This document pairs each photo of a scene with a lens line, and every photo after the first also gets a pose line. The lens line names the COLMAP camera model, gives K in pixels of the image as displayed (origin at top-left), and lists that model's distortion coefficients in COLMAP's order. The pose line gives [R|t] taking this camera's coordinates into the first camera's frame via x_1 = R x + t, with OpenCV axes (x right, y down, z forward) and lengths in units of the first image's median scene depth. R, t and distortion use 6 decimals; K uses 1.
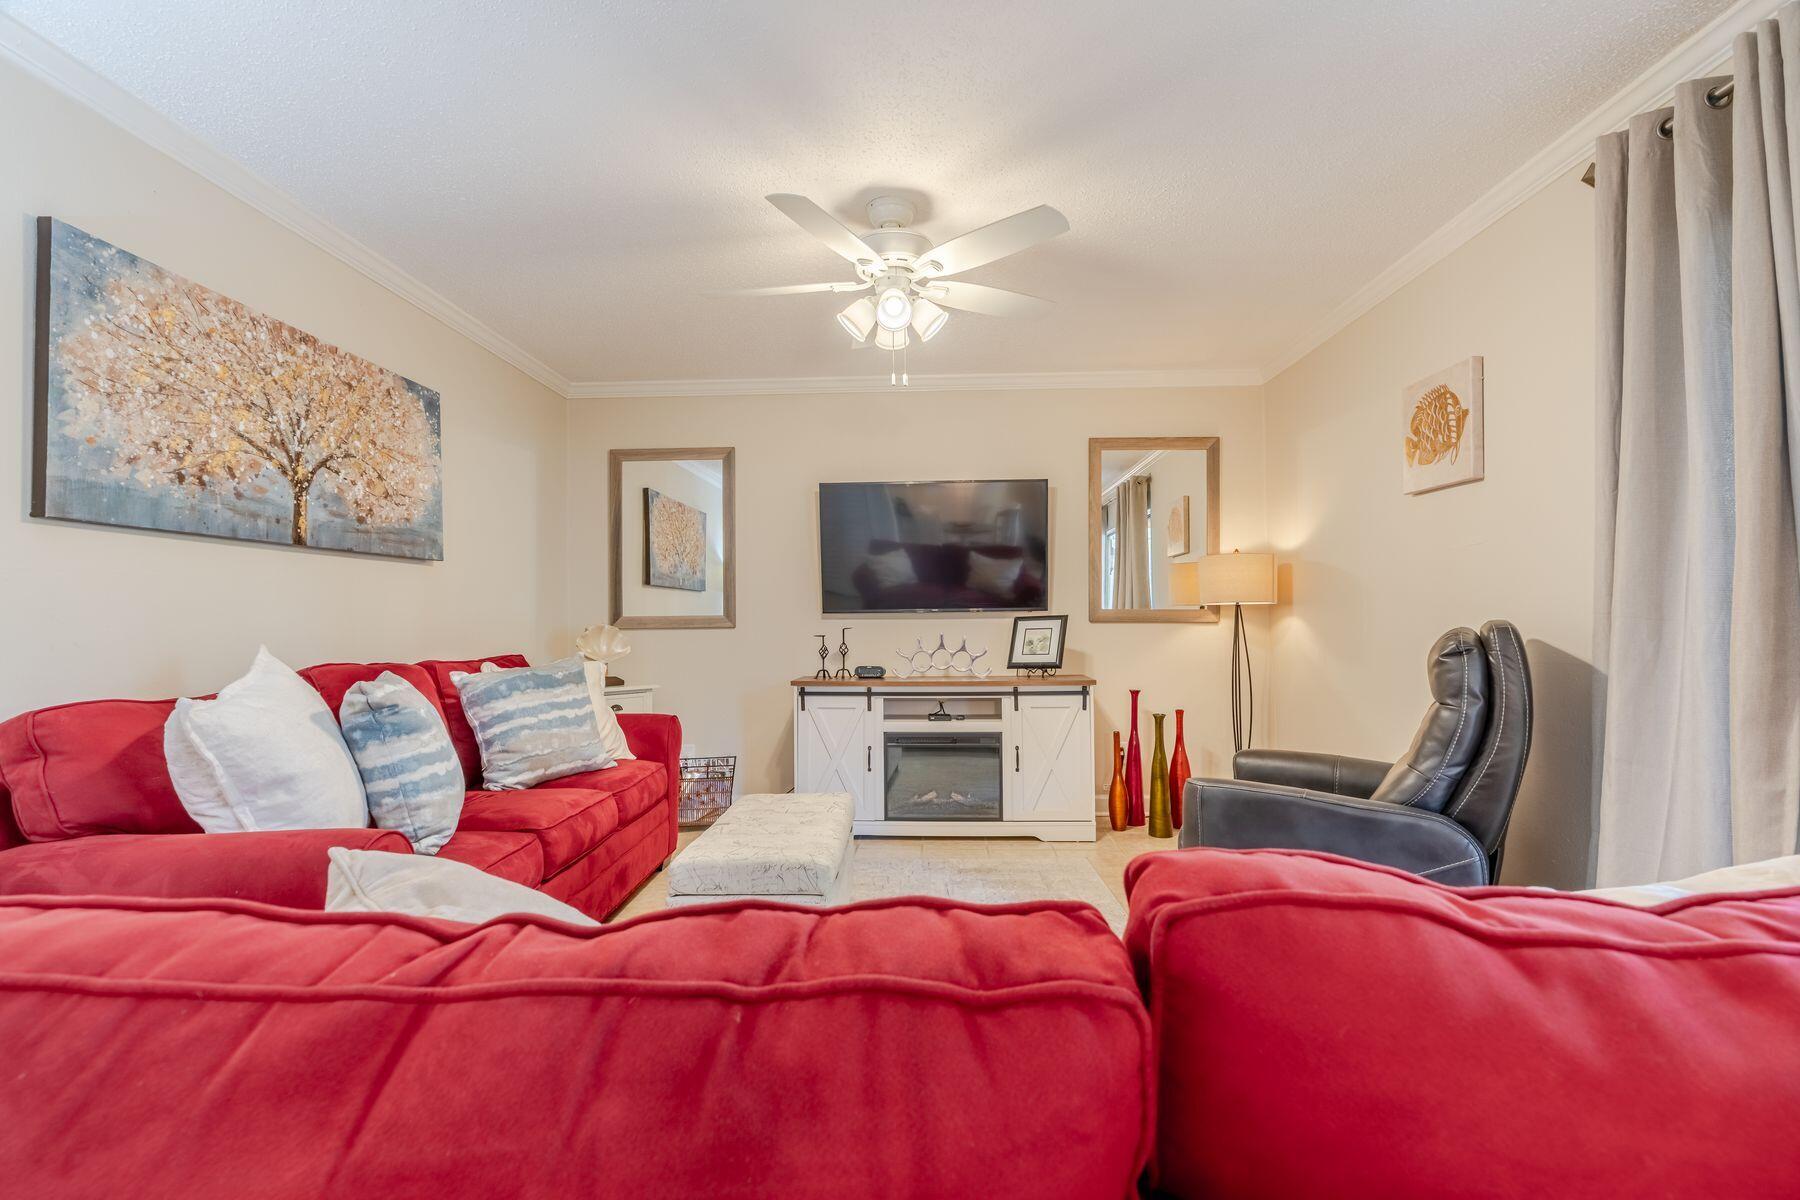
lens RADIAL K [[846.0, 0, 898.2], [0, 846.0, 594.9], [0, 0, 1]] dist [0.000229, 0.000687]
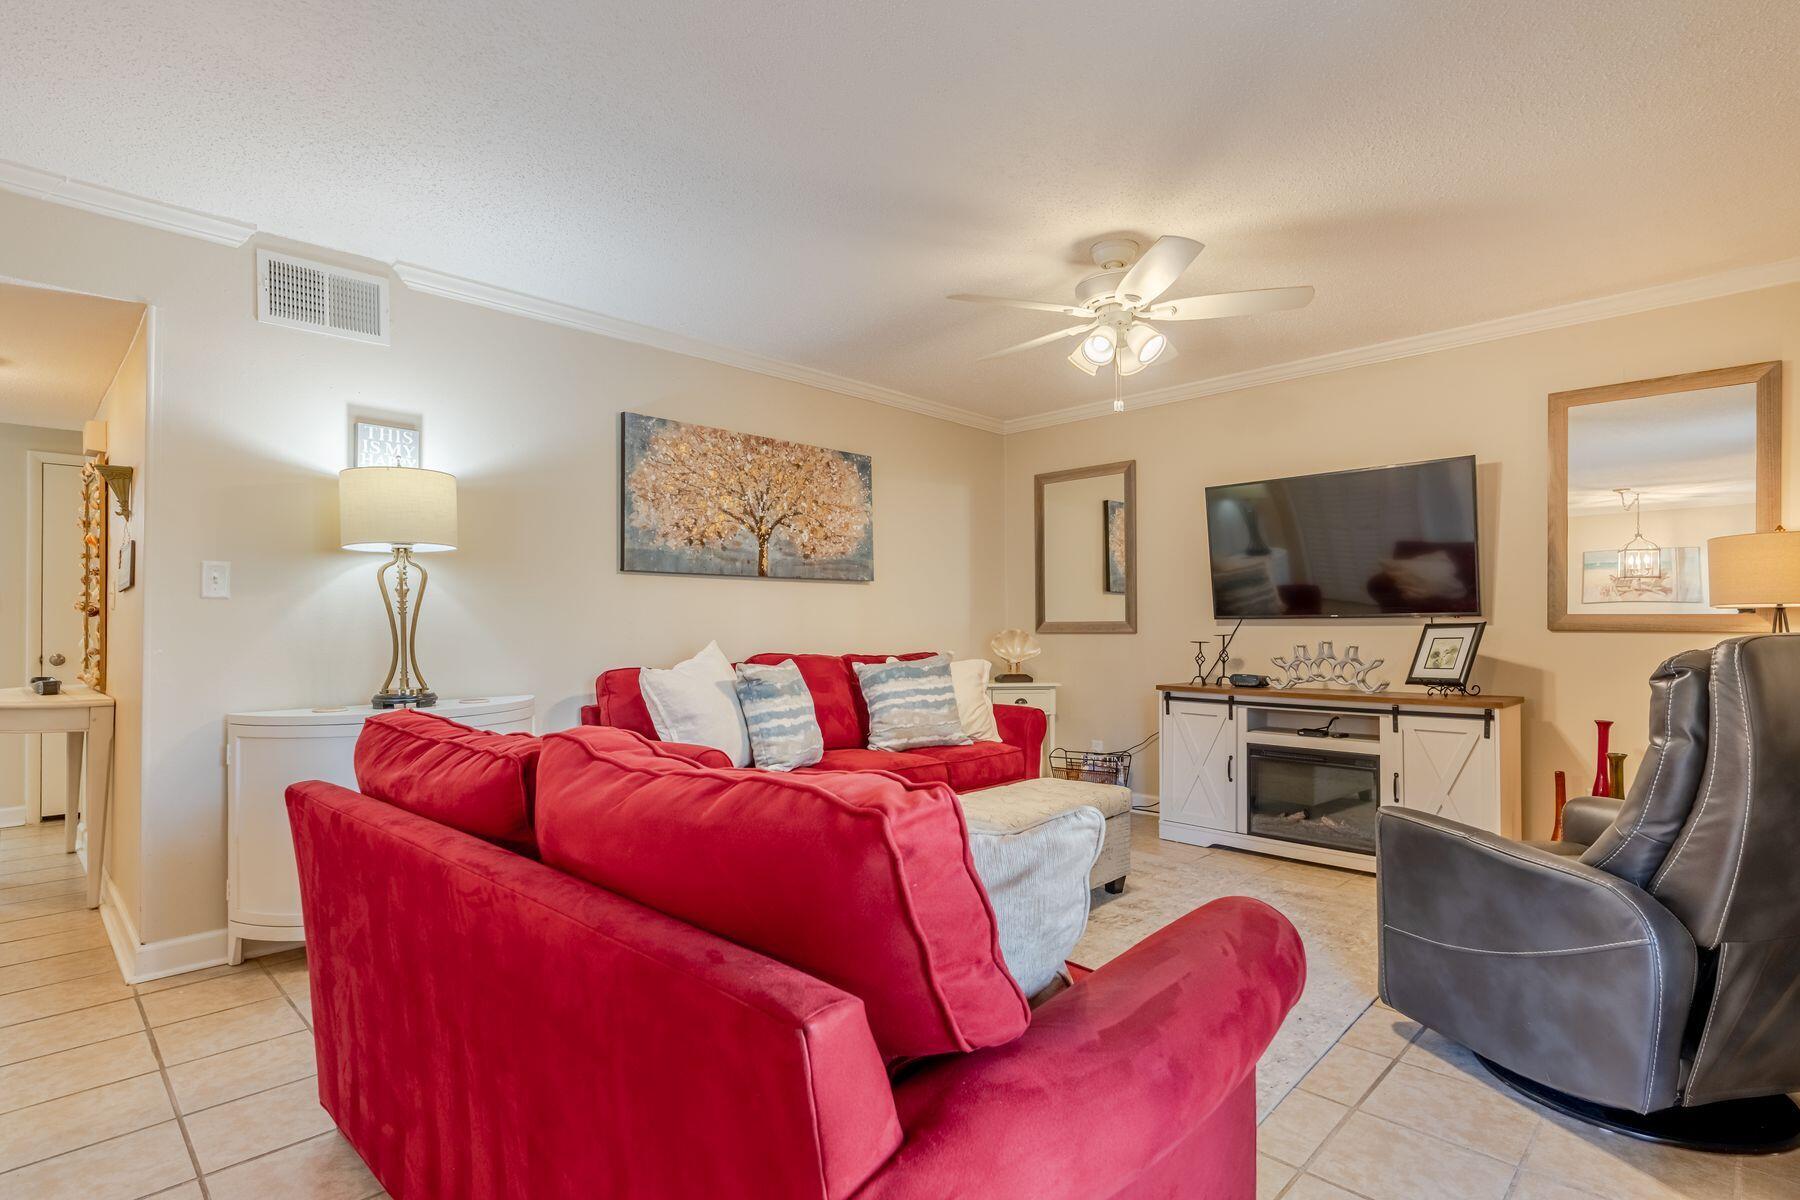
lens RADIAL K [[1001.3, 0, 927.9], [0, 1001.3, 601.7], [0, 0, 1]] dist [-0.001003, 0.000611]
pose [[0.715068, -0.011154, -0.698966, 0.718542], [0.017650, 0.999842, 0.002101, -0.010144], [0.698832, -0.013839, 0.715152, -0.091134]]
